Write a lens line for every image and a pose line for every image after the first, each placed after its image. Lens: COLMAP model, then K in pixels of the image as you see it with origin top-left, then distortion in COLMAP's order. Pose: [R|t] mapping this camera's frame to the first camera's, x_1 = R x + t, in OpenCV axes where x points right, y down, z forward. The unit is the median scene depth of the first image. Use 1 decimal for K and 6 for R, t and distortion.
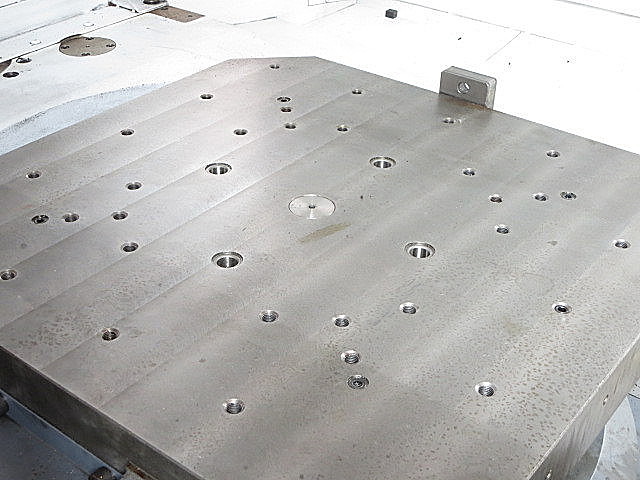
lens RADIAL K [[915.1, 0, 318.1], [0, 915.1, 239.7], [0, 0, 1]] dist [-0.086208, 0.000000]
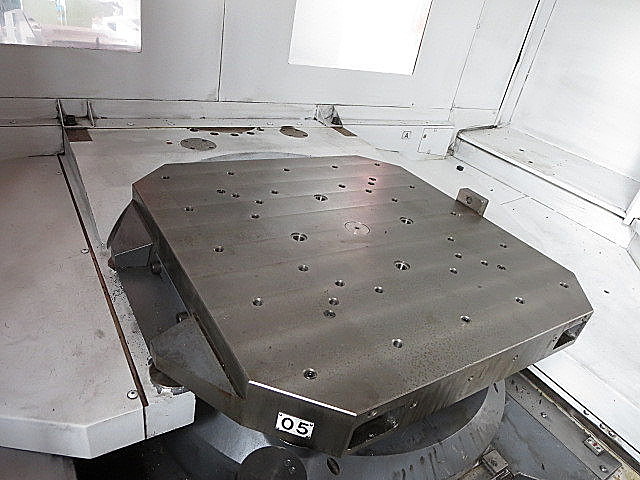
lens RADIAL K [[449.7, 0, 322.2], [0, 449.7, 243.6], [0, 0, 1]] dist [-0.034831, 0.005460]
pose [[0.929391, 0.301179, -0.213361, 0.103112], [-0.314713, 0.948655, -0.031760, 0.034920], [0.192841, 0.096665, 0.976457, 0.083777]]
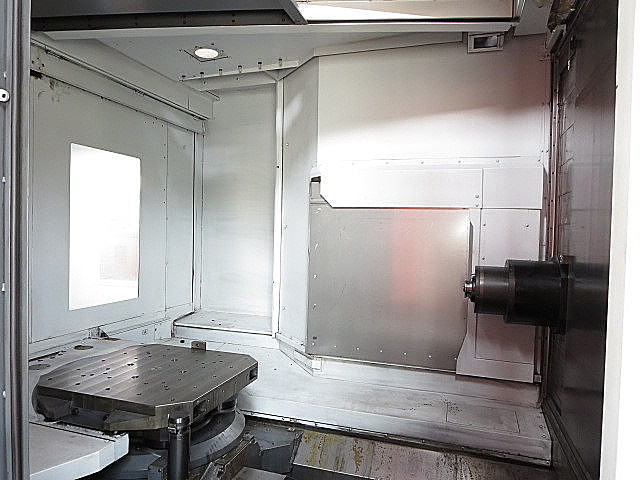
lens RADIAL K [[449.7, 0, 318.9], [0, 449.7, 241.6], [0, 0, 1]] dist [-0.034831, 0.005460]
pose [[0.938971, -0.004054, 0.343972, -0.006673], [0.178747, 0.860087, -0.477807, 0.448927], [-0.293910, 0.510131, 0.808322, -0.894976]]
